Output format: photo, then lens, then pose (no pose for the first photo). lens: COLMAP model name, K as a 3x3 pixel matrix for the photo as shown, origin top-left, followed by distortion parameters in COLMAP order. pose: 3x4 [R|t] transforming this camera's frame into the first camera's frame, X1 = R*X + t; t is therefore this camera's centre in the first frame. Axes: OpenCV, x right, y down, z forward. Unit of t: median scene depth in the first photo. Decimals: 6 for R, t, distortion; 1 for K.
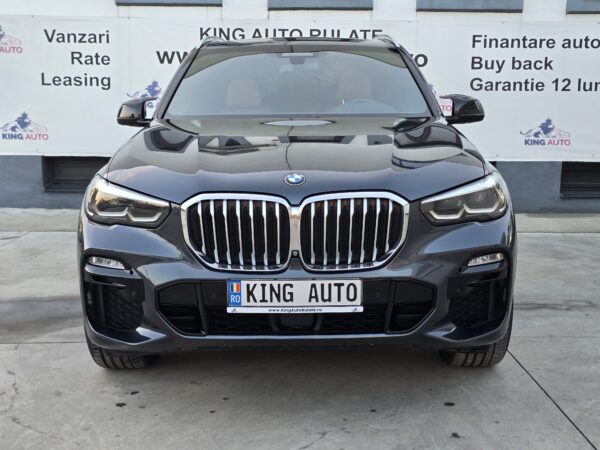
lens RADIAL K [[798.5, 0, 298.8], [0, 798.5, 220.5], [0, 0, 1]] dist [0.126124, -0.302862]
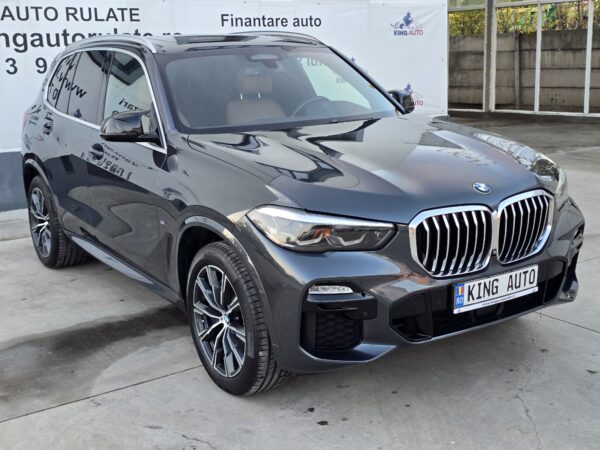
lens RADIAL K [[800.7, 0, 297.8], [0, 800.7, 225.3], [0, 0, 1]] dist [0.094573, -0.151836]
pose [[0.837884, -0.143286, 0.526707, -0.588085], [0.109656, 0.989445, 0.094728, -0.095680], [-0.534720, -0.021615, 0.844753, 0.119652]]
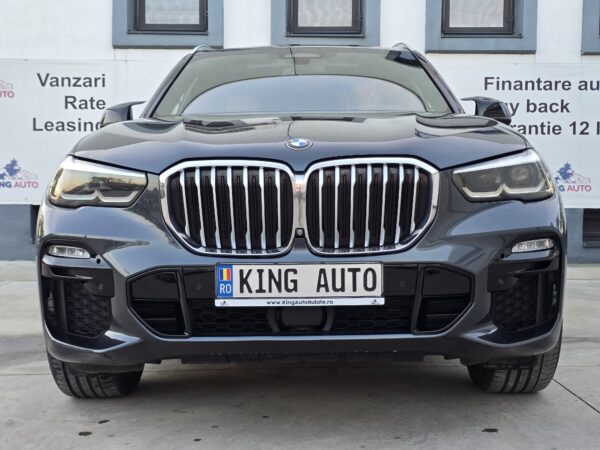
lens RADIAL K [[798.5, 0, 298.8], [0, 798.5, 220.5], [0, 0, 1]] dist [0.126124, -0.302862]
pose [[0.999983, -0.003377, -0.004808, -0.000957], [0.002853, 0.994445, -0.105219, 0.079602], [0.005136, 0.105203, 0.994437, 0.133558]]
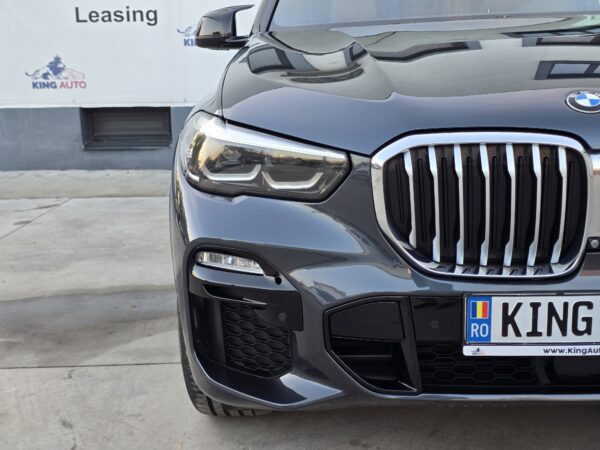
lens RADIAL K [[802.1, 0, 300.0], [0, 802.1, 225.0], [0, 0, 1]] dist [0.116963, -0.276870]
pose [[0.999141, -0.020821, -0.035838, -0.123958], [0.022923, 0.997979, 0.059264, -0.004928], [0.034531, -0.060035, 0.997599, 0.320273]]
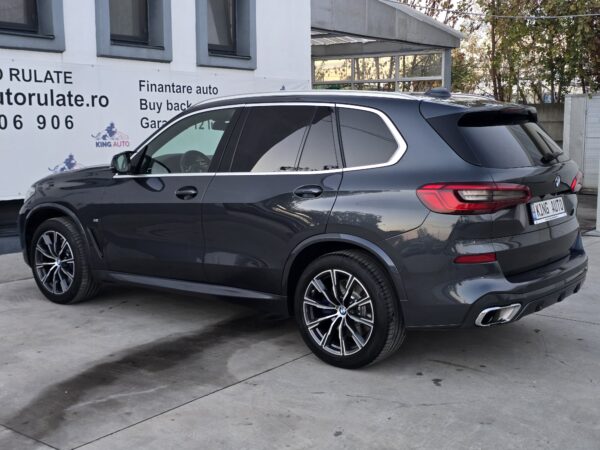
lens RADIAL K [[802.1, 0, 300.0], [0, 802.1, 225.0], [0, 0, 1]] dist [0.116963, -0.276870]
pose [[0.628776, -0.108294, 0.770008, -1.110850], [0.116373, 0.992207, 0.044515, -0.101293], [-0.768829, 0.061619, 0.636479, 0.212858]]
